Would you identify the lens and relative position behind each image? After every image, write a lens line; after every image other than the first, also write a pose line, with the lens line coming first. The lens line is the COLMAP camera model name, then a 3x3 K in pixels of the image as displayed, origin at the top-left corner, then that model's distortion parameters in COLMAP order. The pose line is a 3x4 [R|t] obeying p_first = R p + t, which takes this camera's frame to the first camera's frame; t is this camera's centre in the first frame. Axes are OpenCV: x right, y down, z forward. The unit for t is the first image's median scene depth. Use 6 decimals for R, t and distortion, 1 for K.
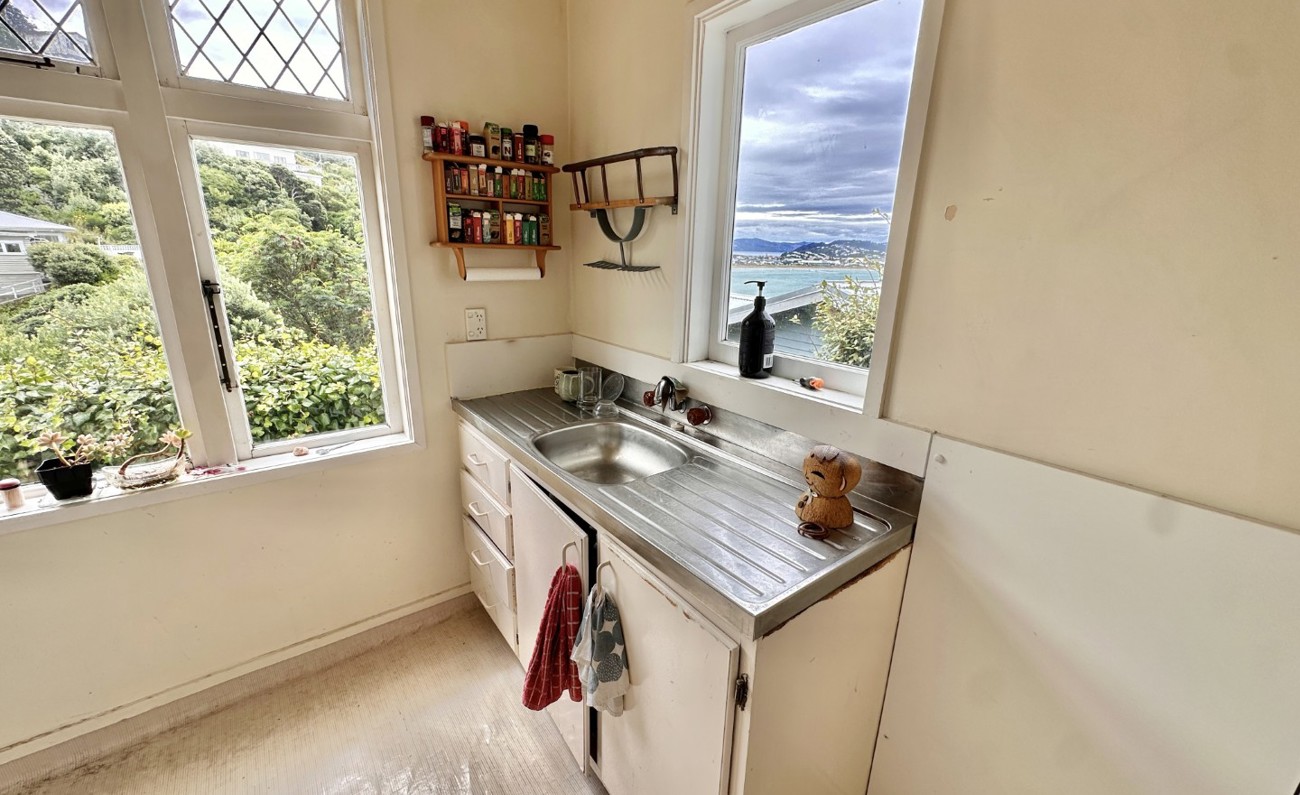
lens RADIAL K [[517.9, 0, 650.0], [0, 517.9, 397.5], [0, 0, 1]] dist [-0.002146, 0.000187]
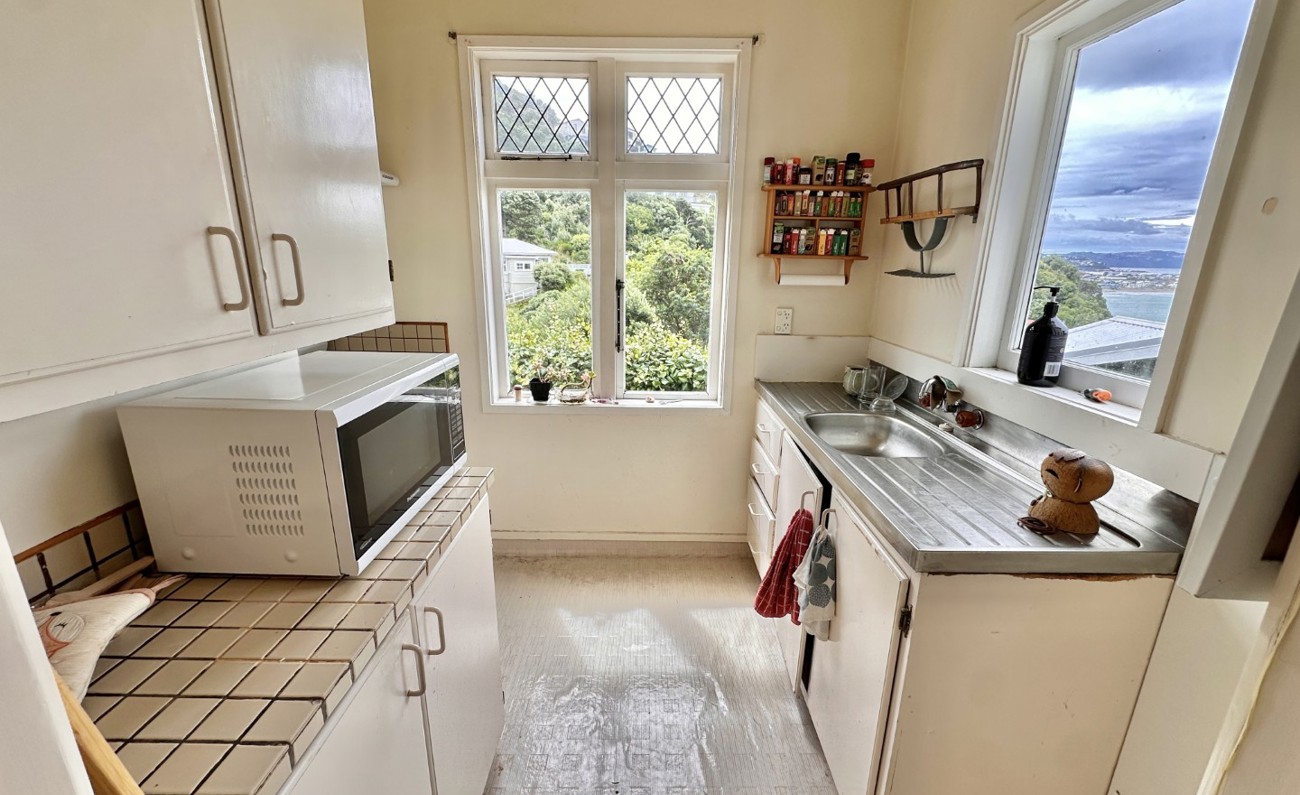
lens RADIAL K [[517.9, 0, 650.0], [0, 517.9, 397.5], [0, 0, 1]] dist [-0.002146, 0.000187]
pose [[0.800504, 0.144054, -0.581758, 0.164184], [-0.162332, 0.986515, 0.020908, 0.068746], [0.576924, 0.077701, 0.813093, -0.174454]]
